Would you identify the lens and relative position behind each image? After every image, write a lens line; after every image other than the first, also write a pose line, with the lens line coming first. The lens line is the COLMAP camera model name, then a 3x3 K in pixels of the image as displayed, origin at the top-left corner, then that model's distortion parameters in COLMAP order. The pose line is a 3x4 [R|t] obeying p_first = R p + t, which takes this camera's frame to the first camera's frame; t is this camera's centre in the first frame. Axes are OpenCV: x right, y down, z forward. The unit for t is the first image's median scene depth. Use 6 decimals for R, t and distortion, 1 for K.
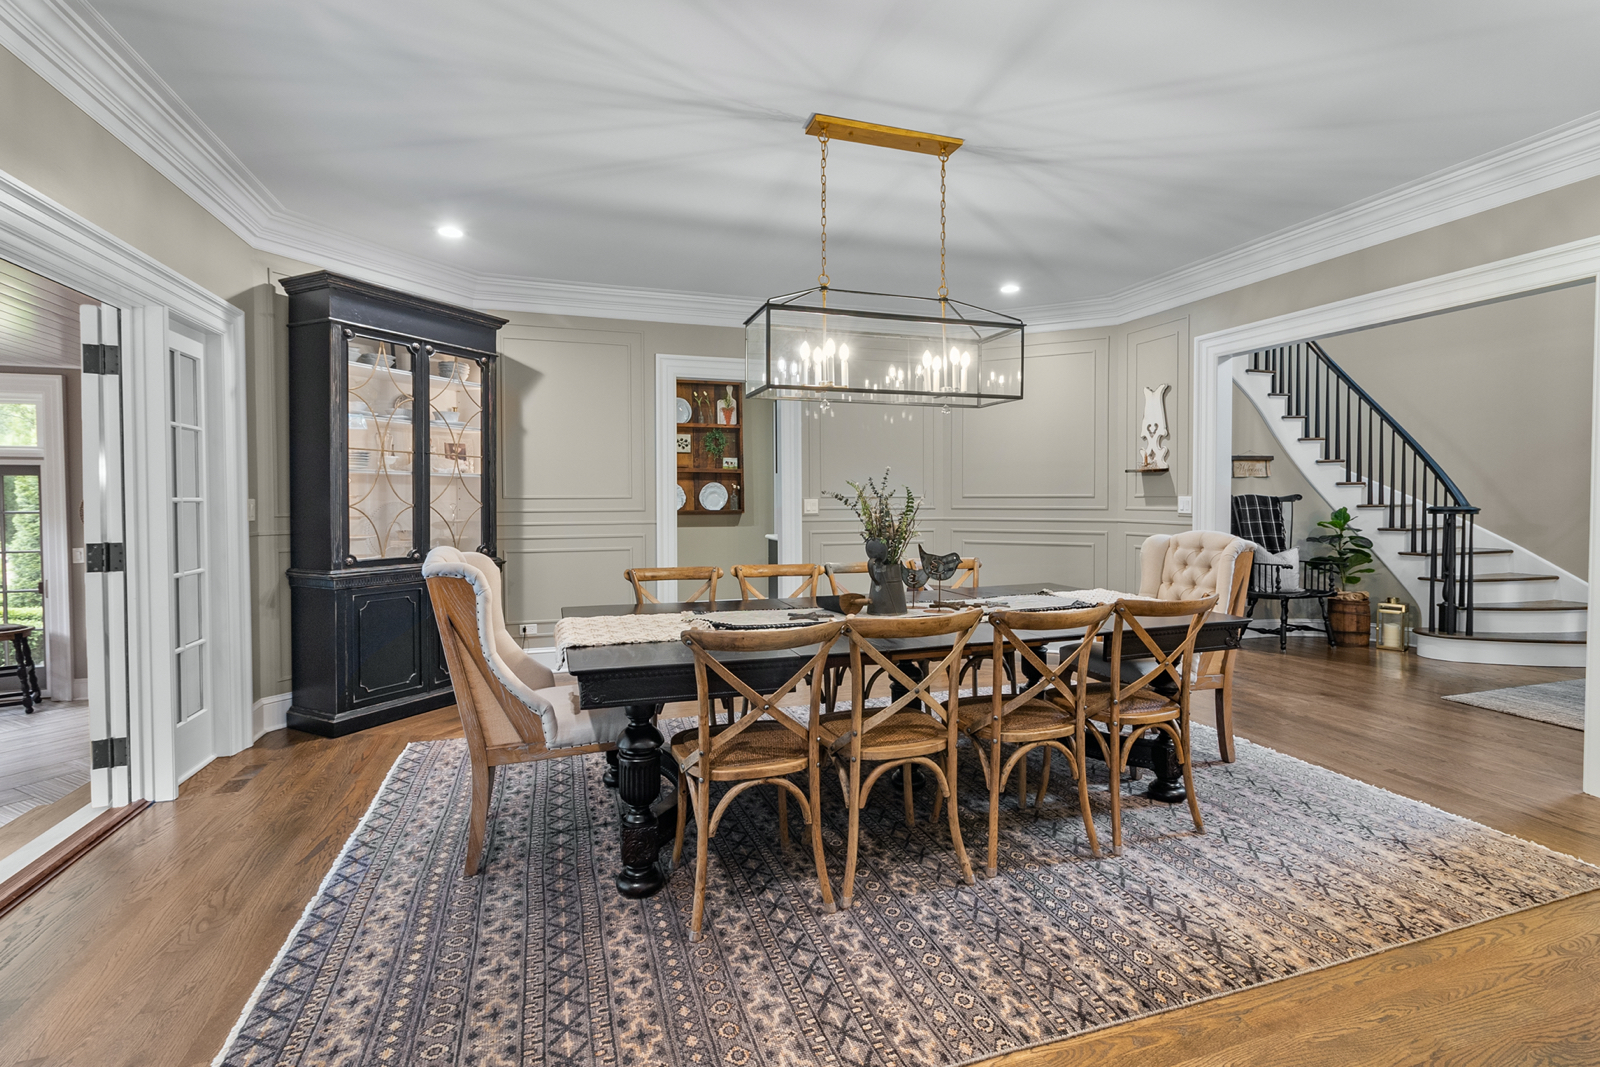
lens RADIAL K [[739.6, 0, 804.3], [0, 739.6, 521.7], [0, 0, 1]] dist [-0.004396, -0.000310]
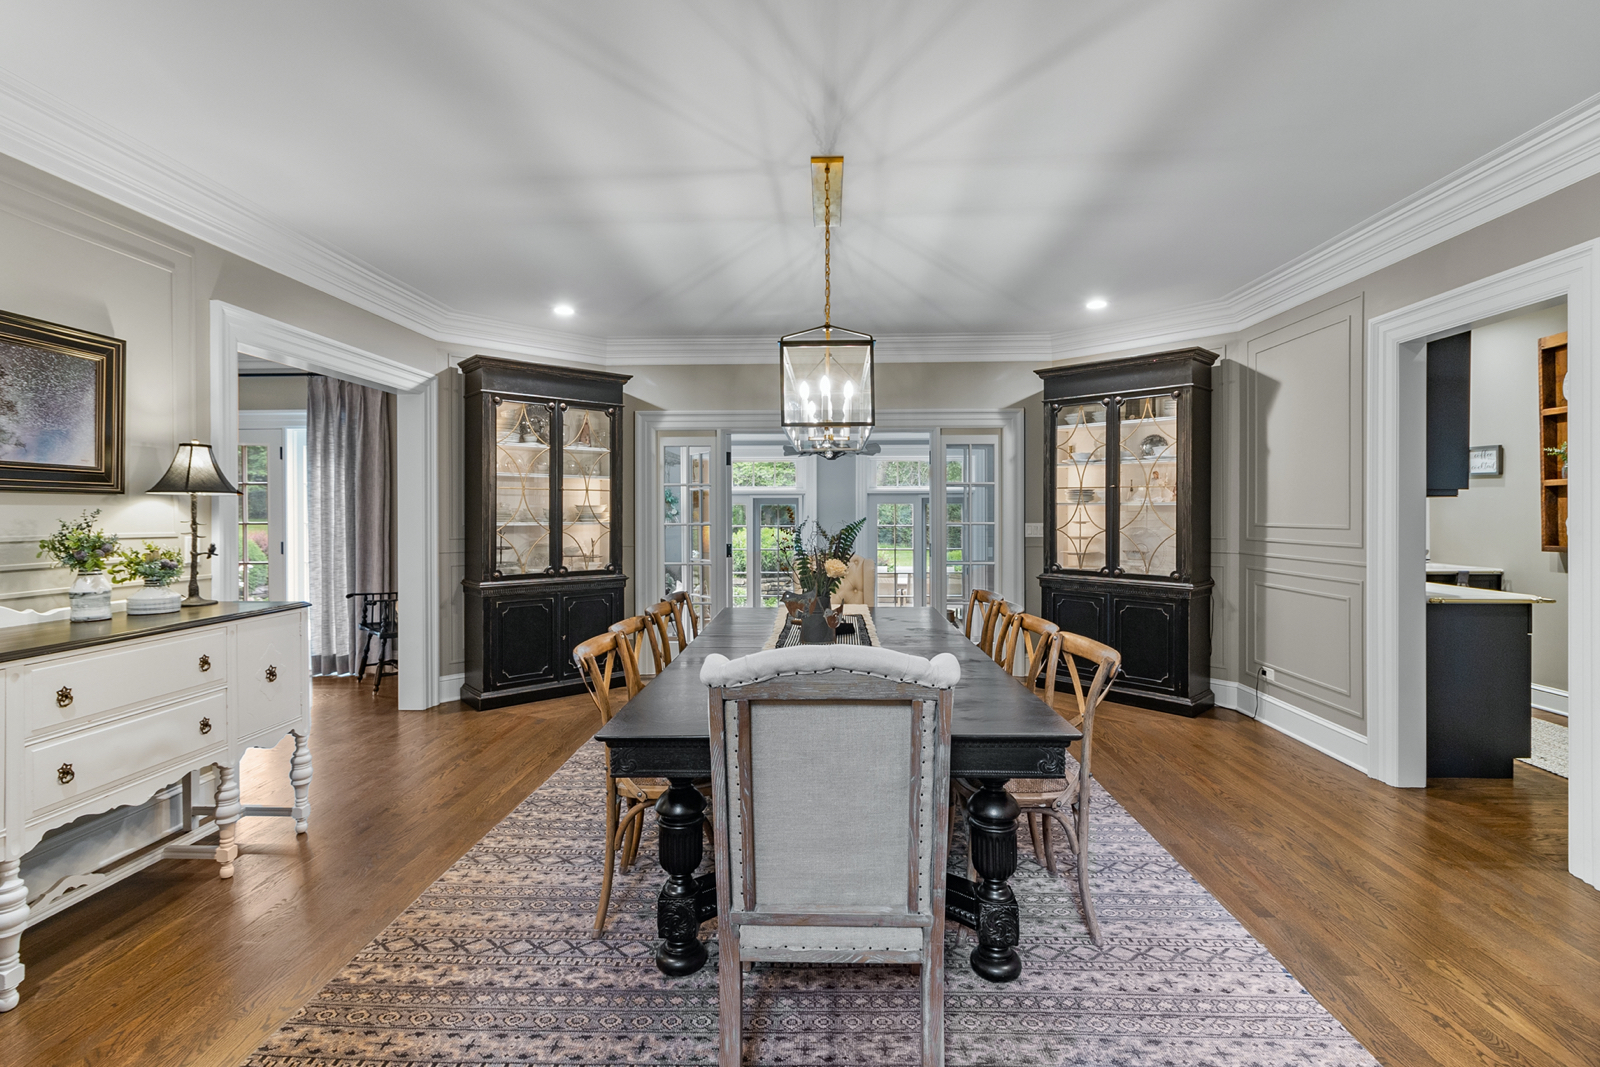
lens RADIAL K [[739.6, 0, 805.2], [0, 739.6, 516.9], [0, 0, 1]] dist [-0.004396, -0.000310]
pose [[-0.352593, 0.010078, -0.935723, 1.258067], [-0.027076, 0.999413, 0.020966, -0.088824], [0.935385, 0.032728, -0.352113, 1.524658]]
